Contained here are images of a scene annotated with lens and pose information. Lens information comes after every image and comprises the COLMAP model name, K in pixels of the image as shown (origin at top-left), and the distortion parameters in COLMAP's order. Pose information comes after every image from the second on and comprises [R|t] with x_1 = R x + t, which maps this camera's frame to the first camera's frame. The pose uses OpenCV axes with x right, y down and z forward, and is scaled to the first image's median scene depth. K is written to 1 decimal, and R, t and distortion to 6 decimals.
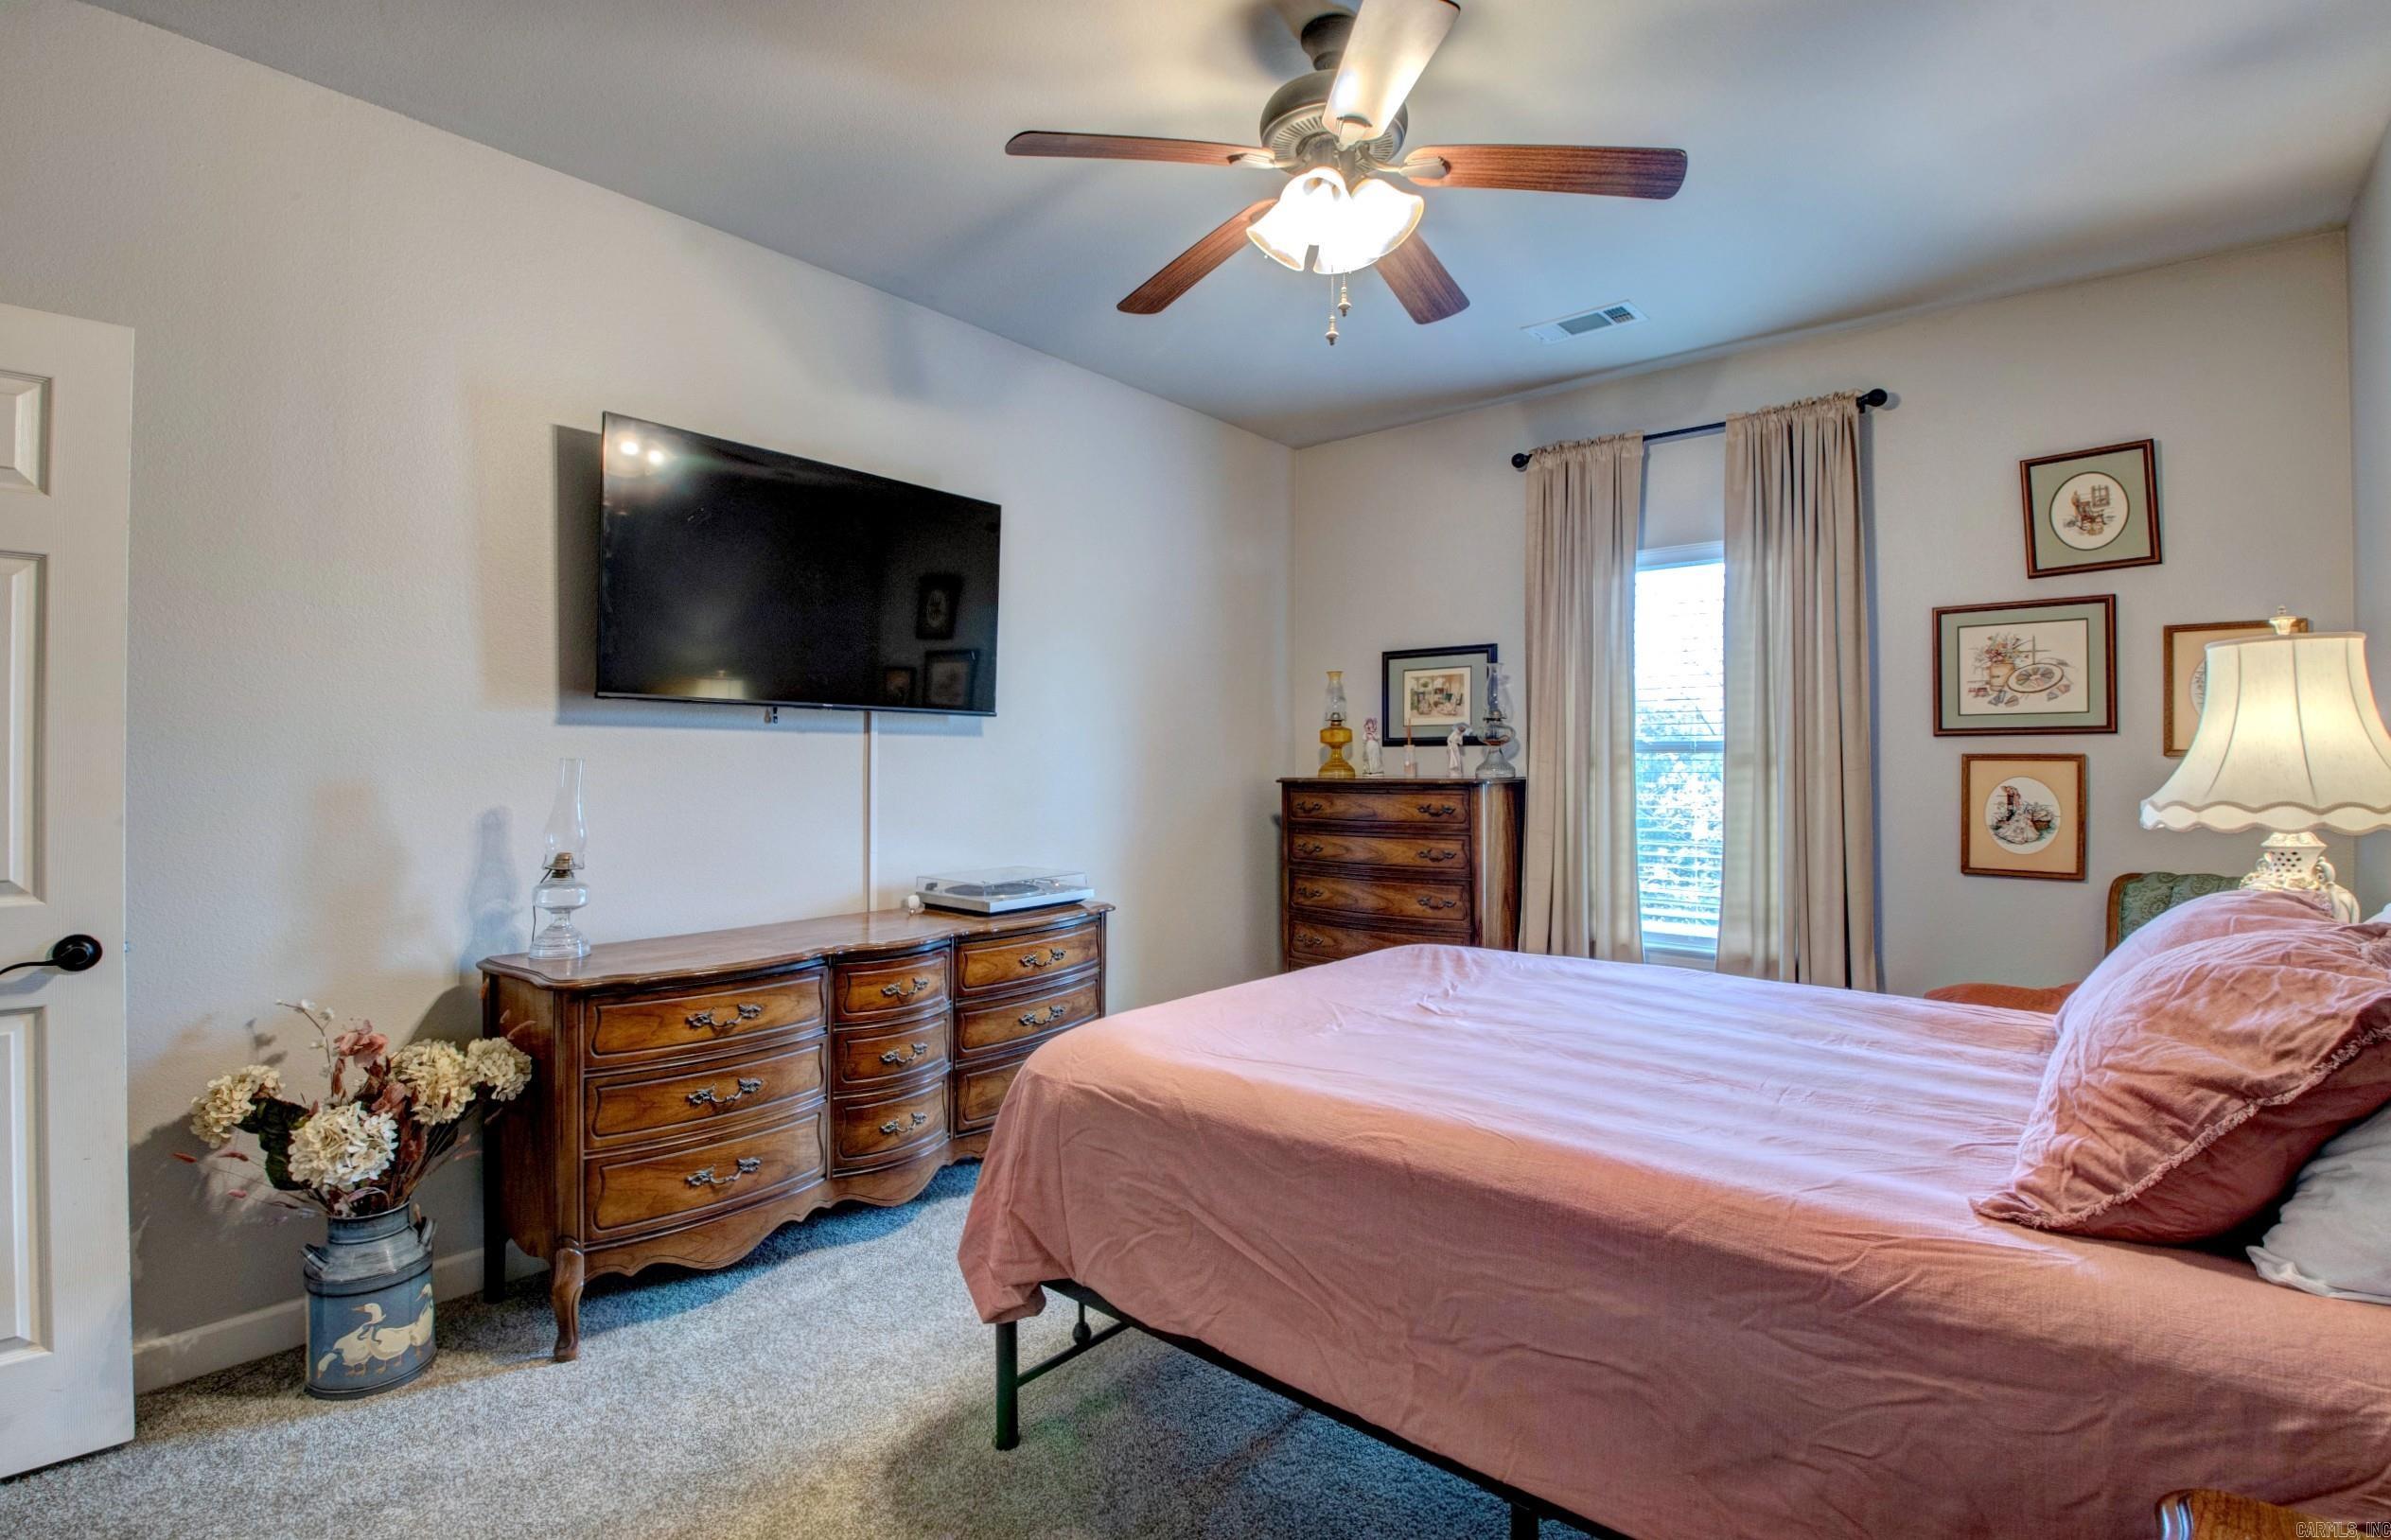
lens RADIAL K [[1111.6, 0, 1186.1], [0, 1111.6, 766.9], [0, 0, 1]] dist [0.021169, -0.038089]
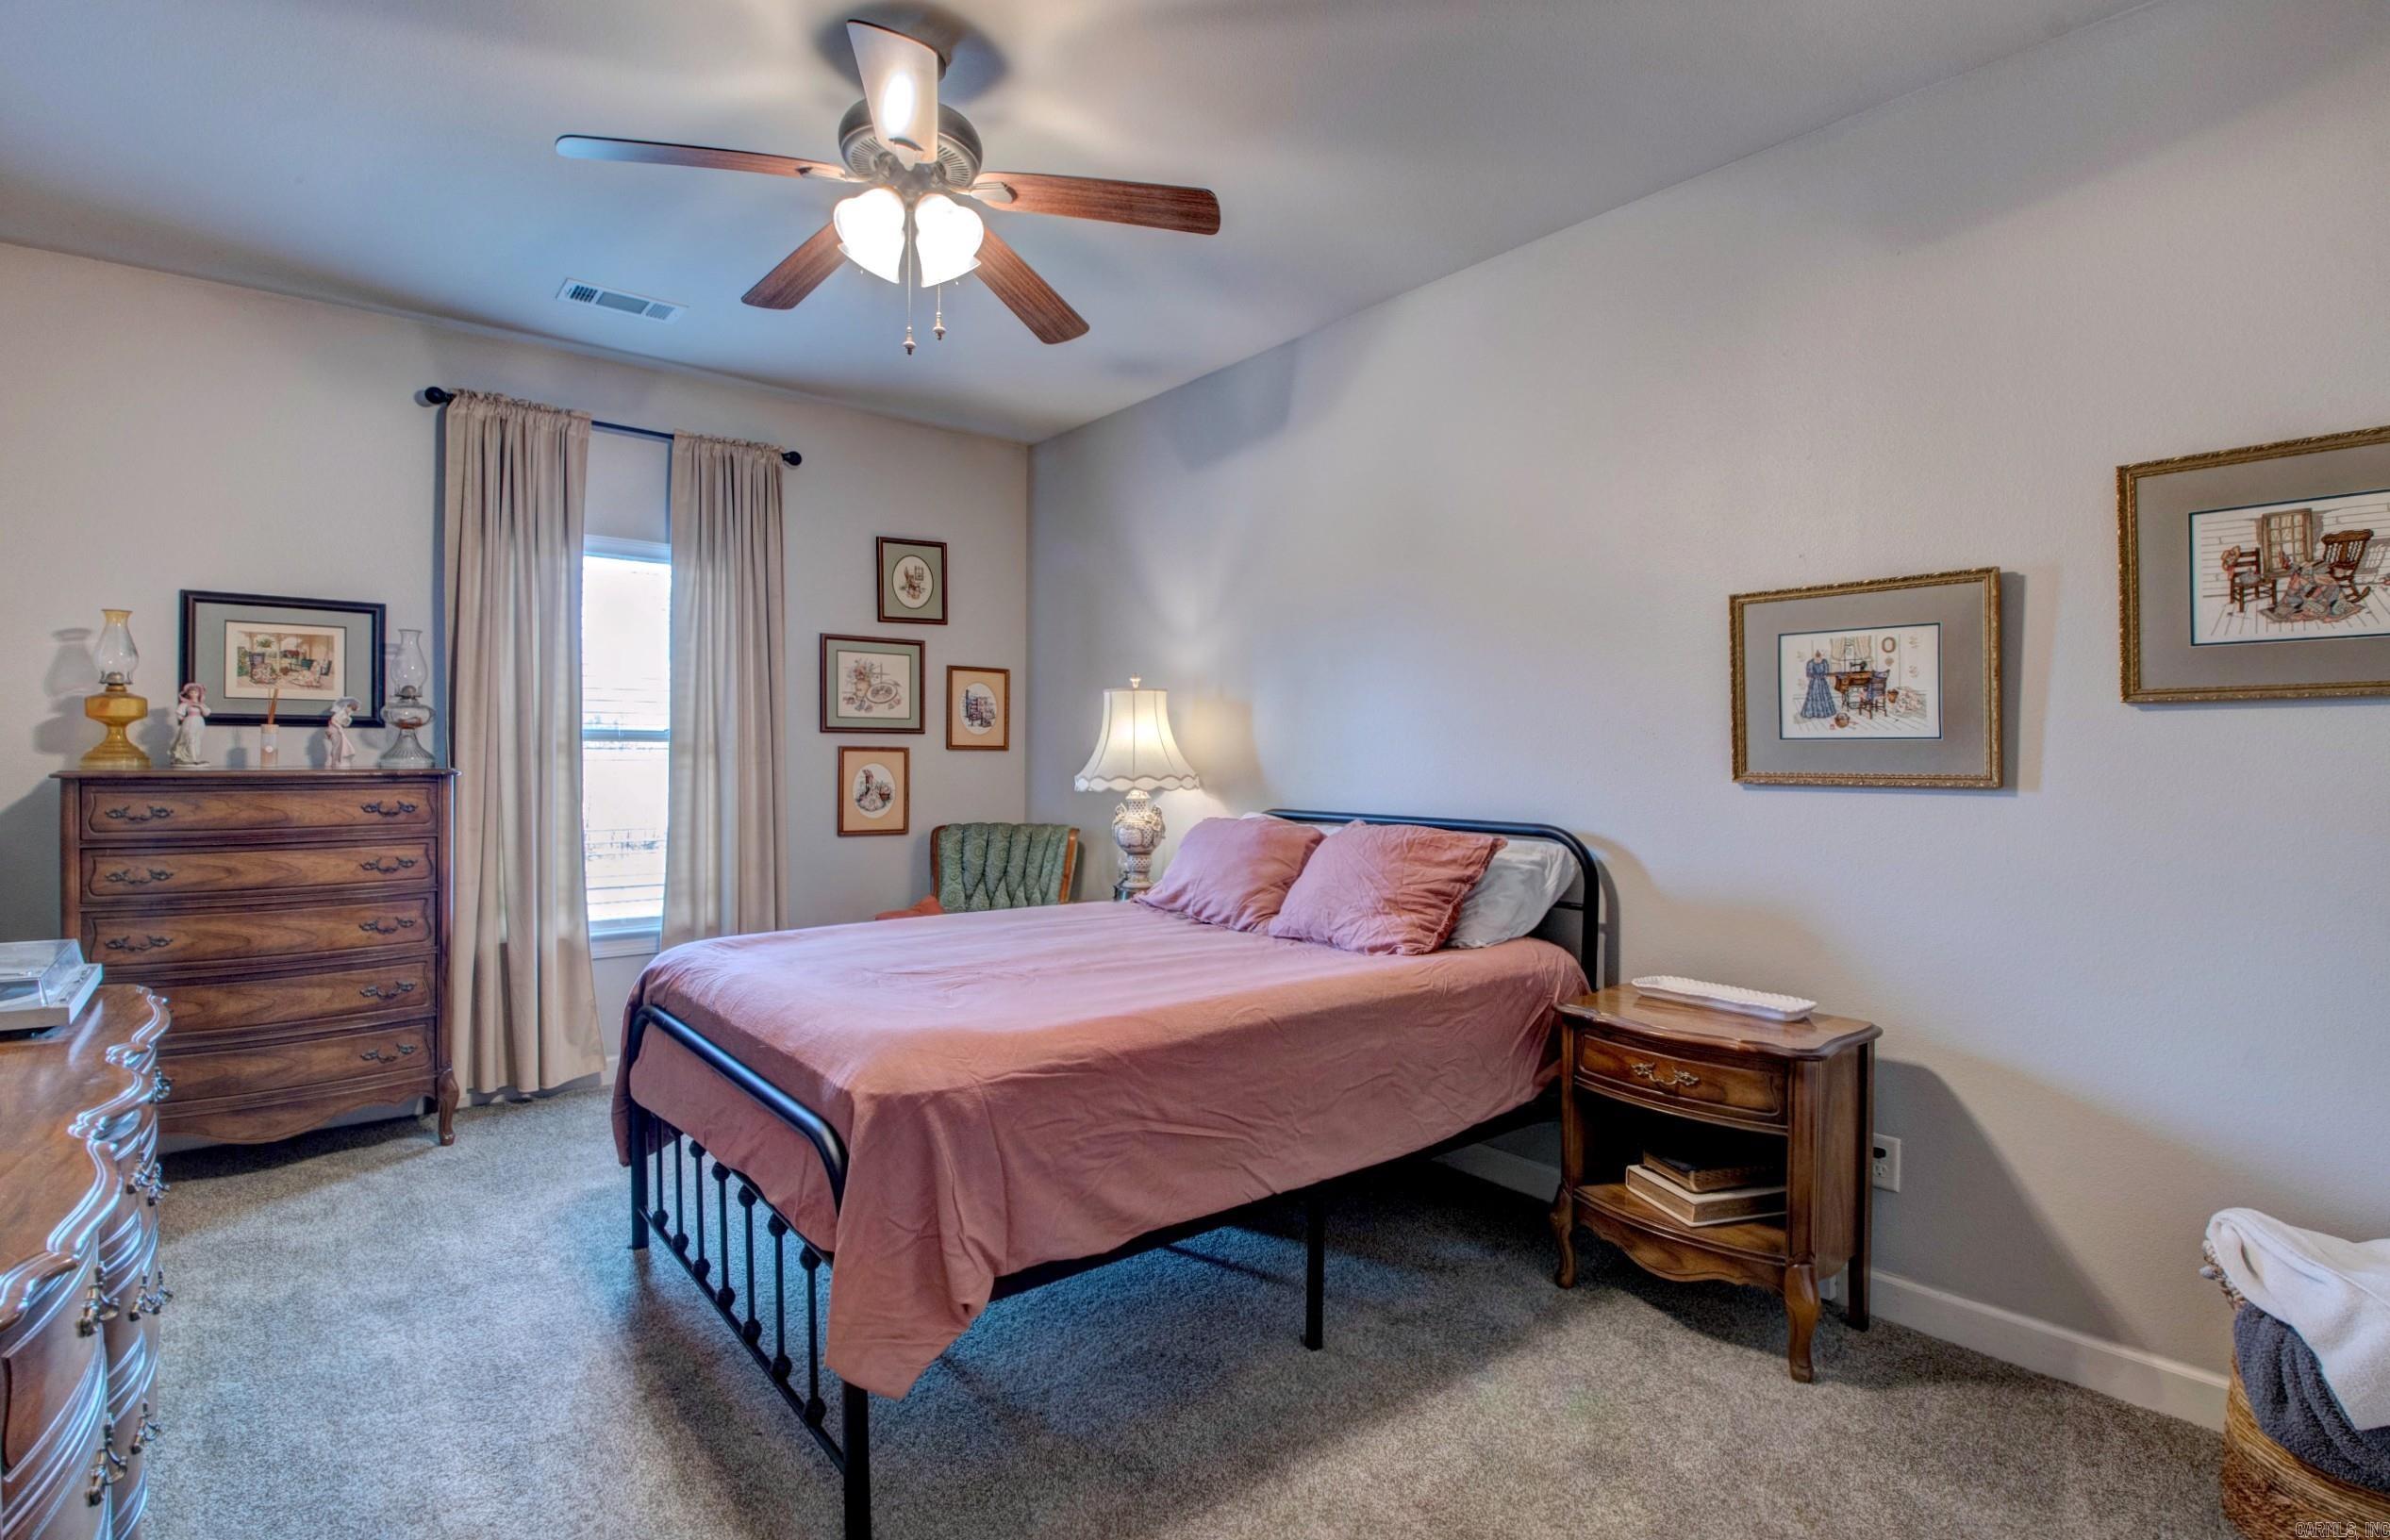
lens RADIAL K [[1111.2, 0, 1185.6], [0, 1111.2, 766.9], [0, 0, 1]] dist [0.021169, -0.038089]
pose [[0.194354, -0.008032, 0.980898, -0.512958], [-0.003173, 0.999956, 0.008816, 0.000232], [-0.980926, -0.004826, 0.194320, 0.323612]]
